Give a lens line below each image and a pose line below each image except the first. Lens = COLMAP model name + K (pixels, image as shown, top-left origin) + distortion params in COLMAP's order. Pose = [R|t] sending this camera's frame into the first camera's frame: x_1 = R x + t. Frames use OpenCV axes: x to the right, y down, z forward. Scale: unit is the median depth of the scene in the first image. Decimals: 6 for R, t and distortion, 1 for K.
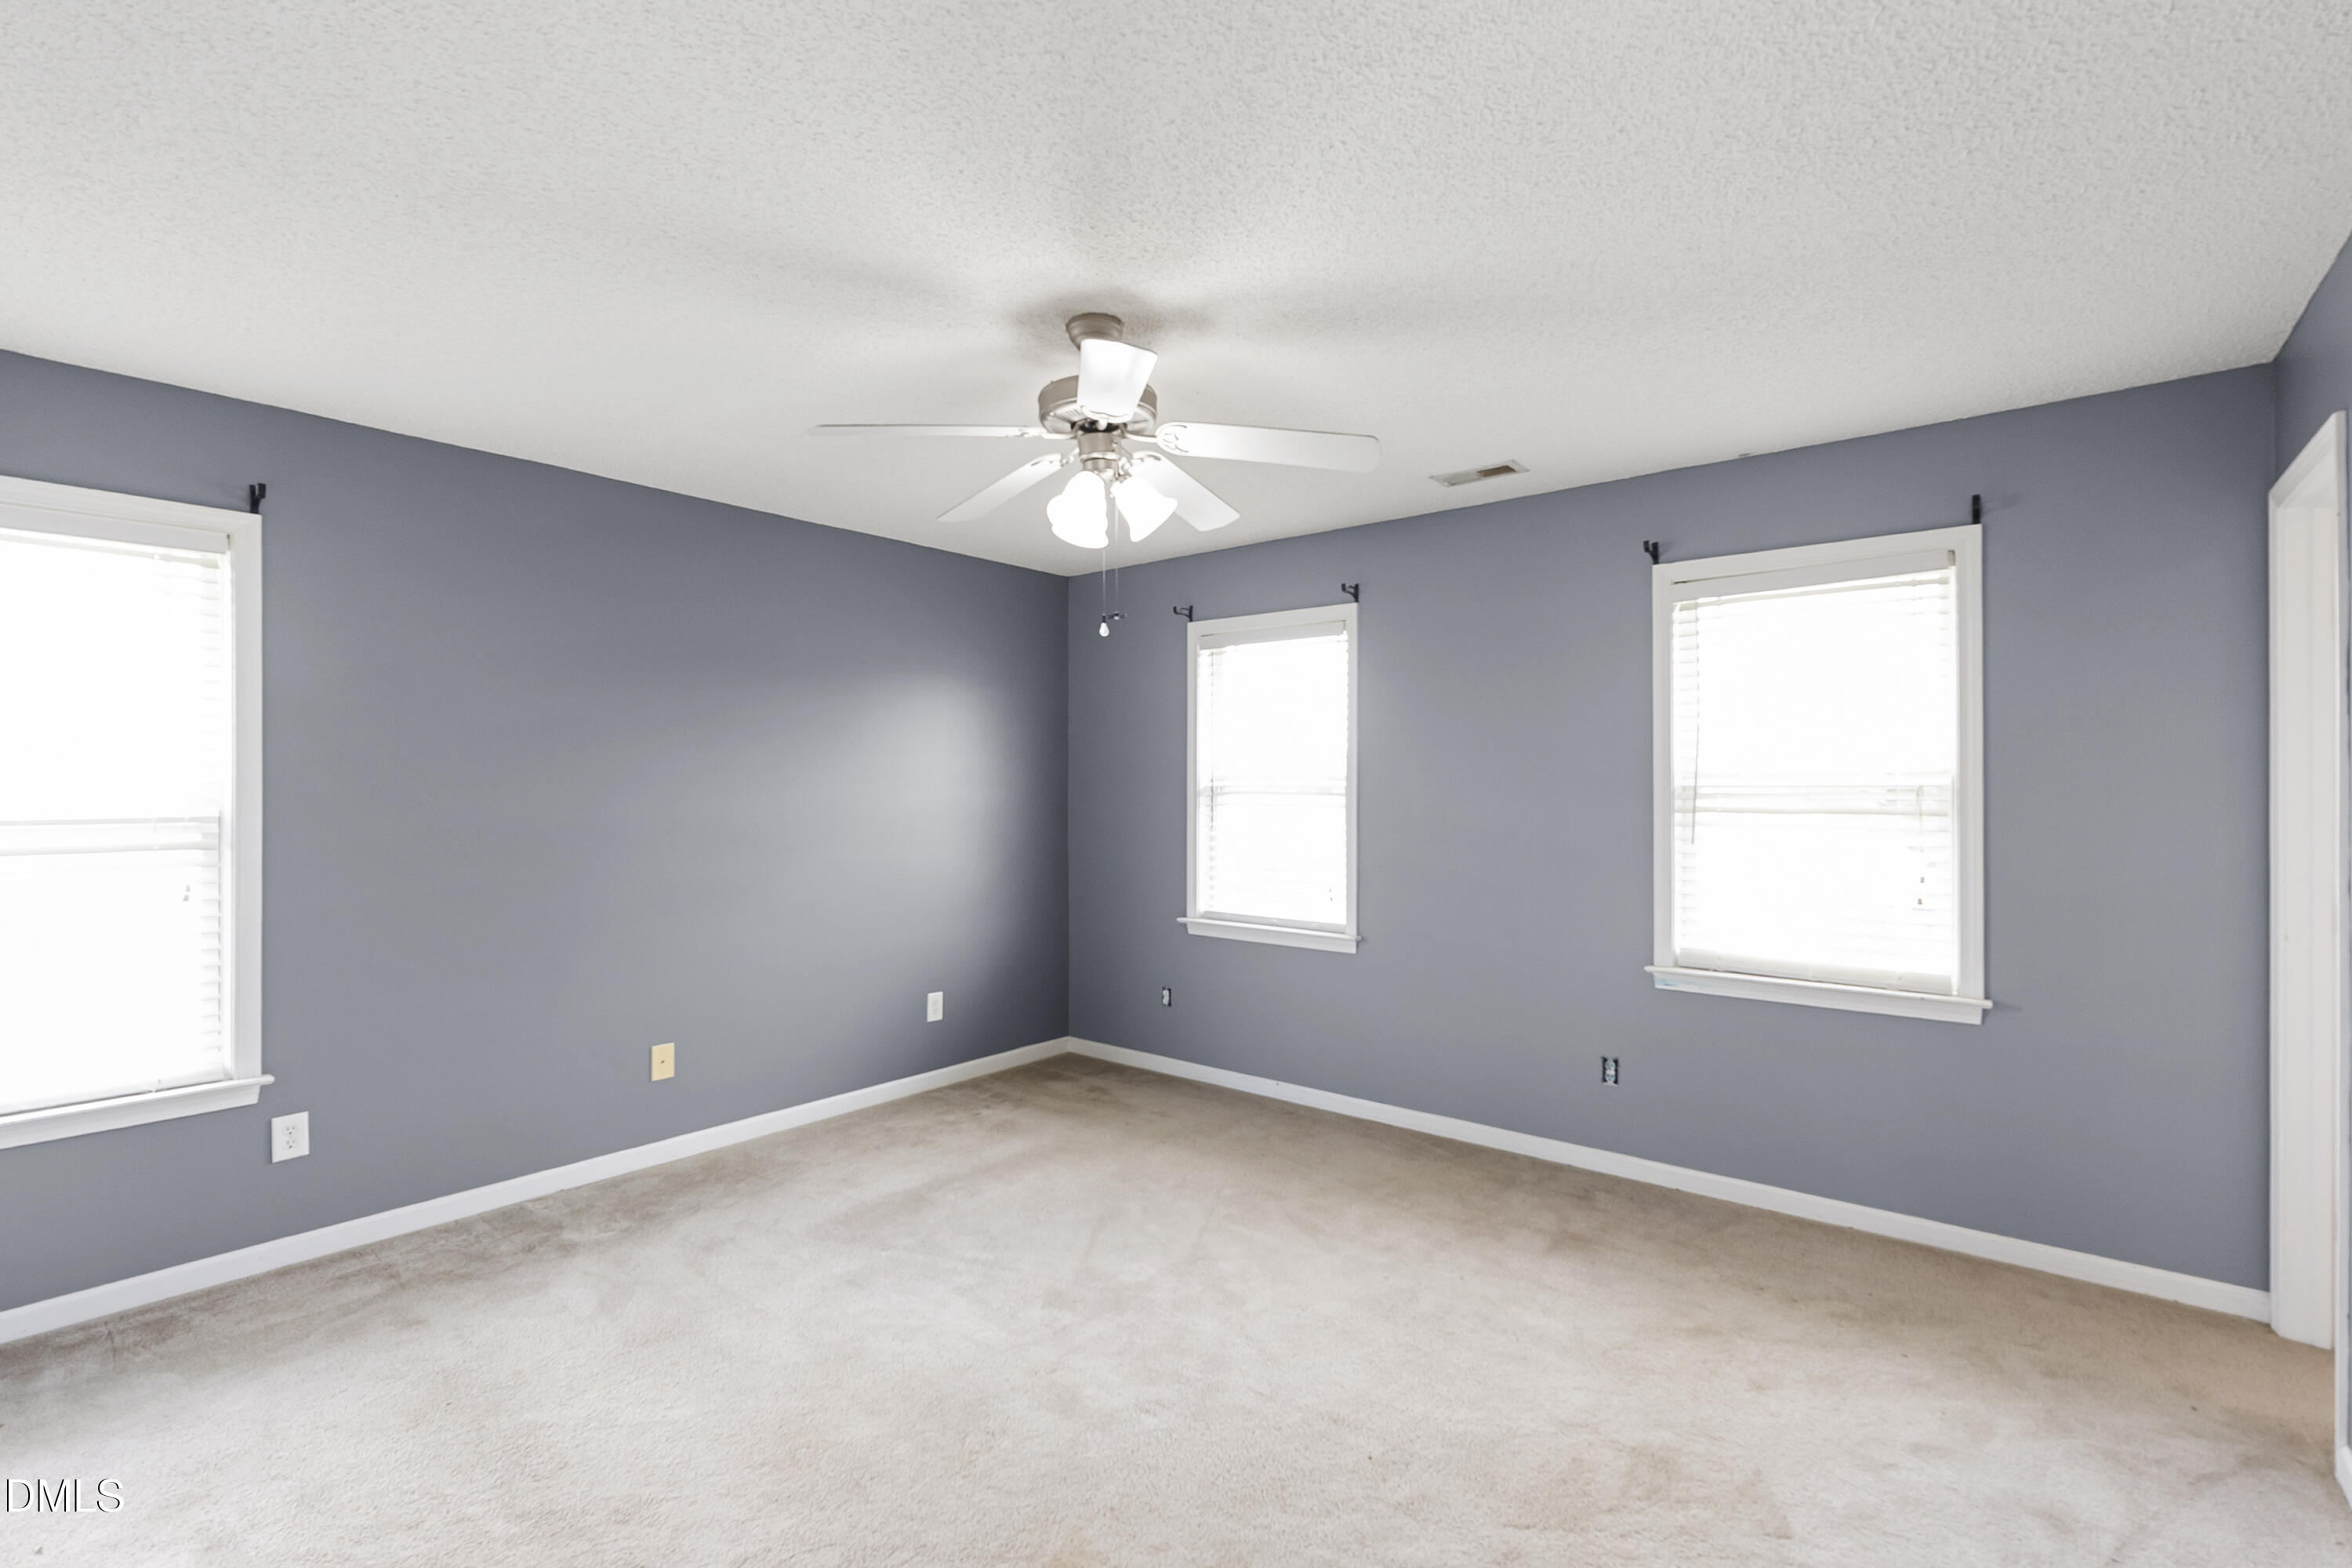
lens RADIAL K [[1041.7, 0, 1171.4], [0, 1041.7, 785.7], [0, 0, 1]] dist [-0.005594, -0.000602]
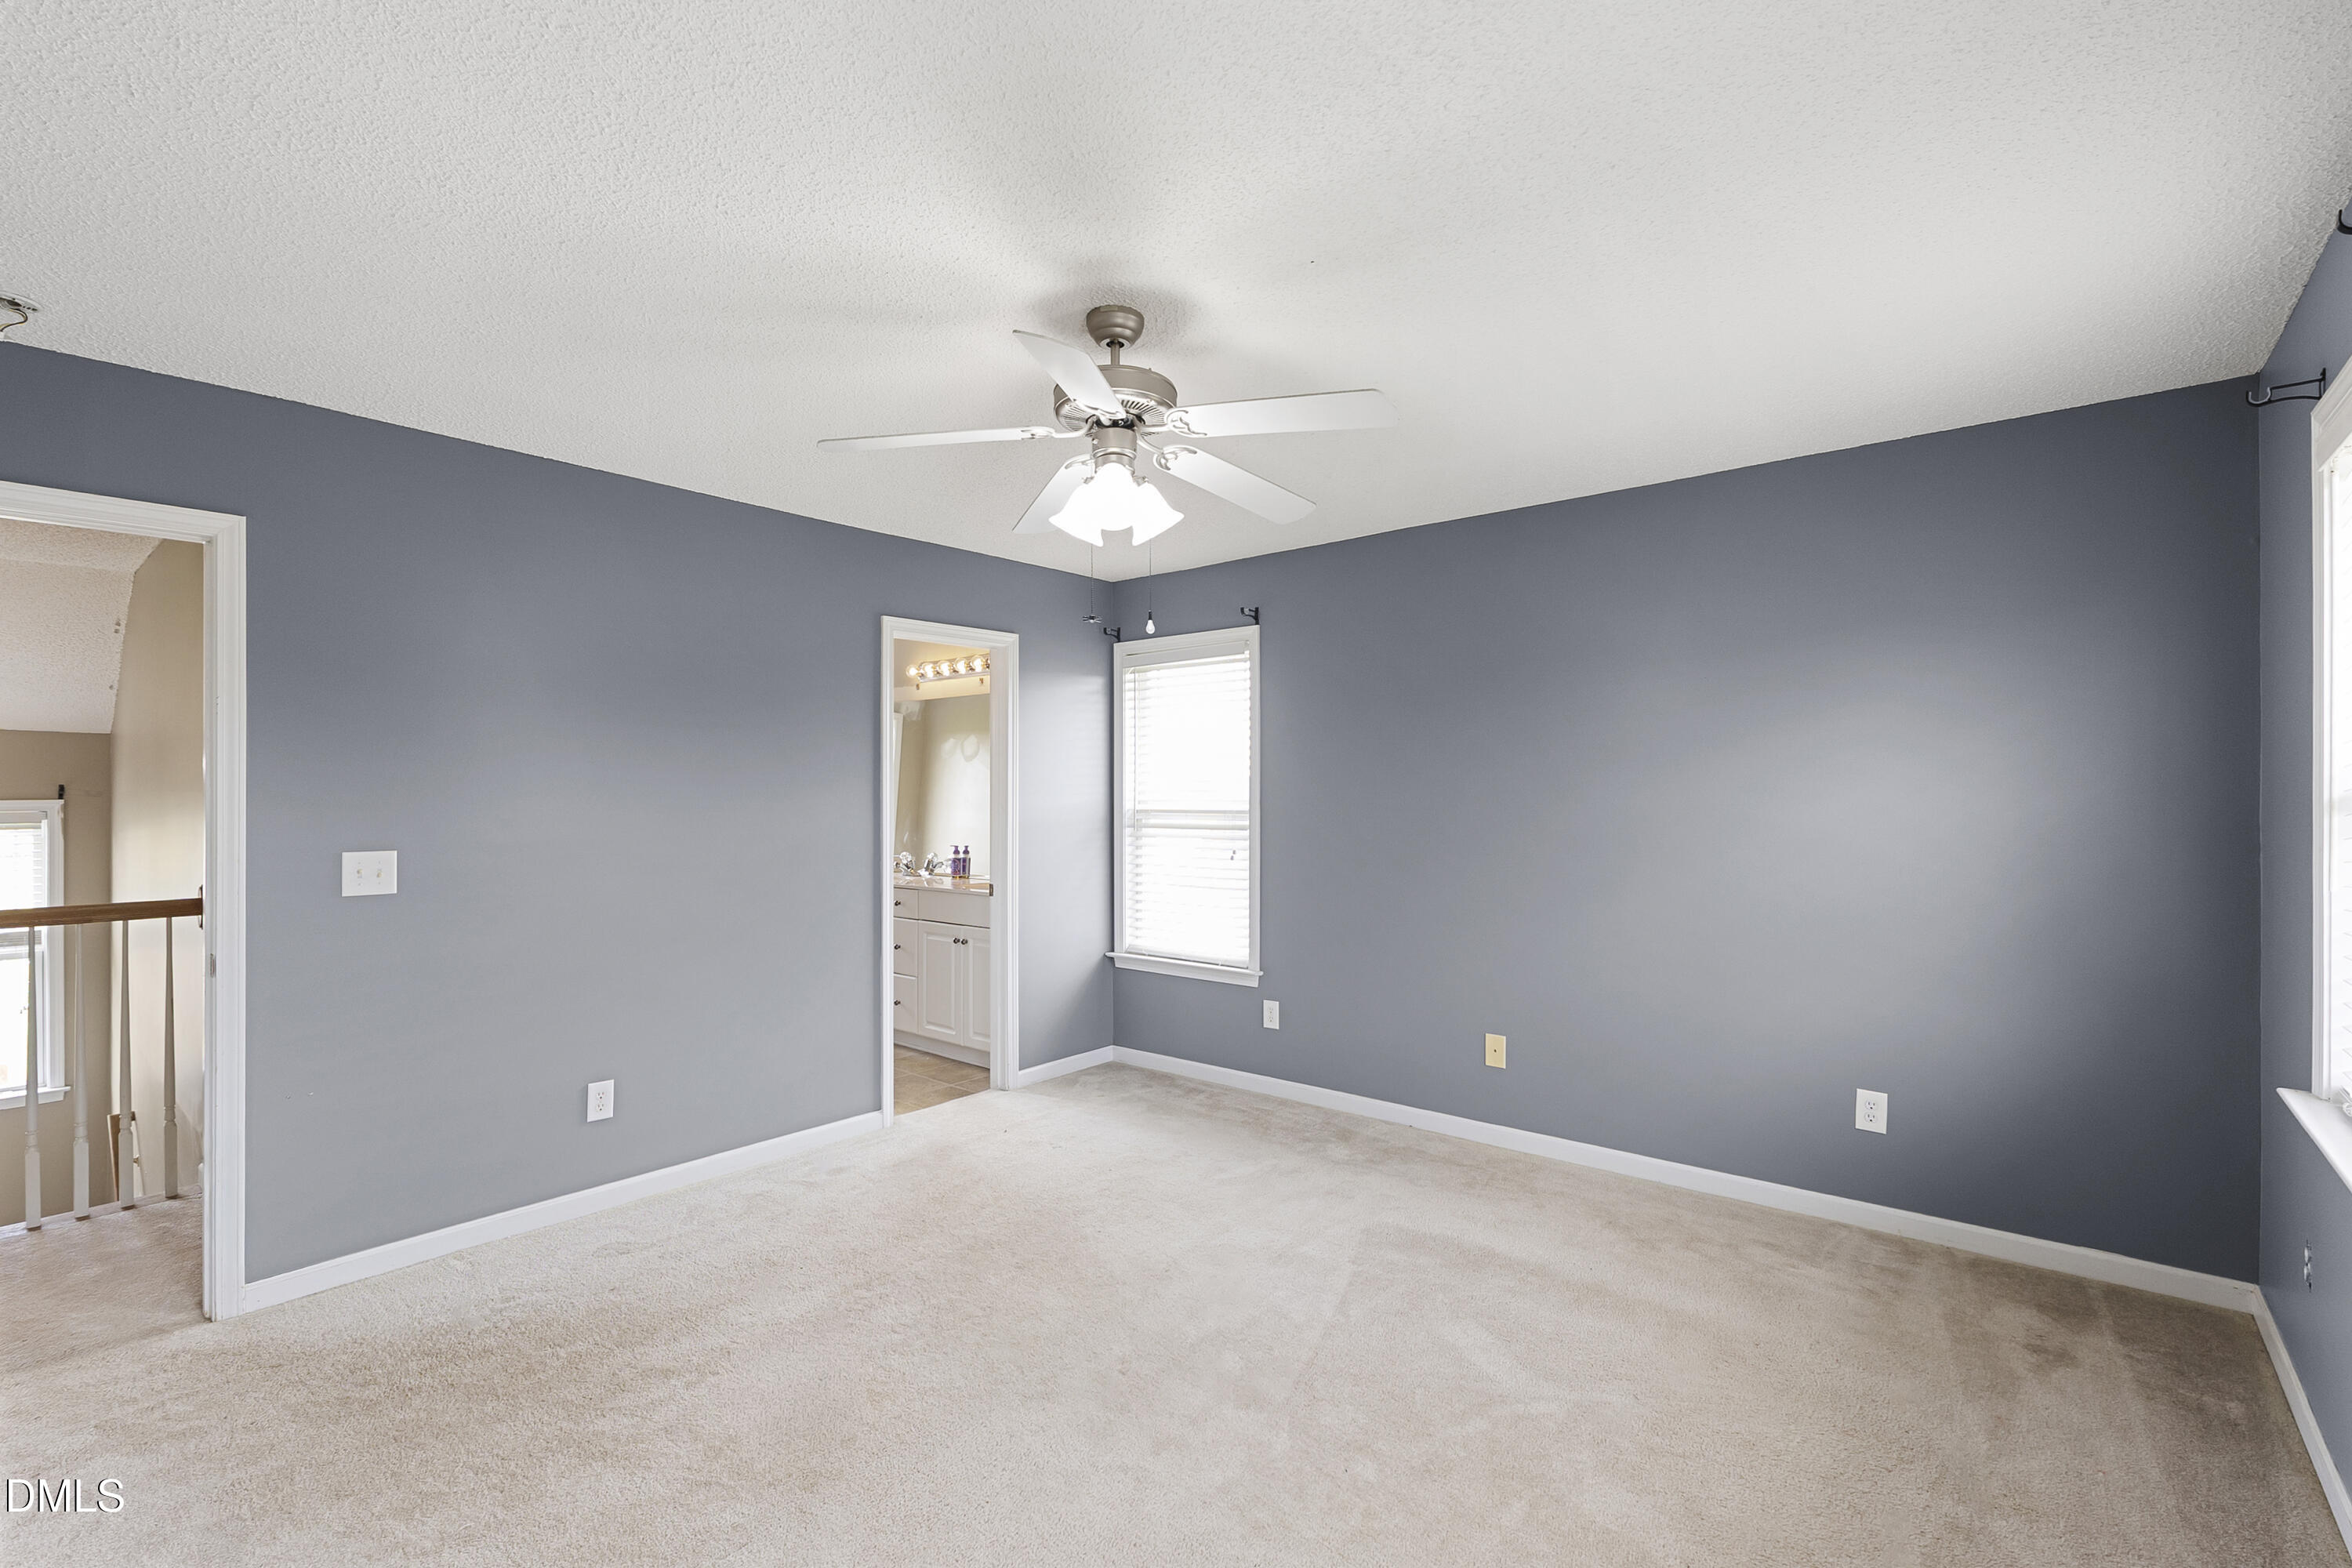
lens RADIAL K [[1041.7, 0, 1171.4], [0, 1041.7, 785.7], [0, 0, 1]] dist [-0.005594, -0.000602]
pose [[-0.008622, -0.000941, -0.999962, 0.660715], [0.006470, 0.999979, -0.000997, -0.008238], [0.999942, -0.006479, -0.008616, 0.771288]]
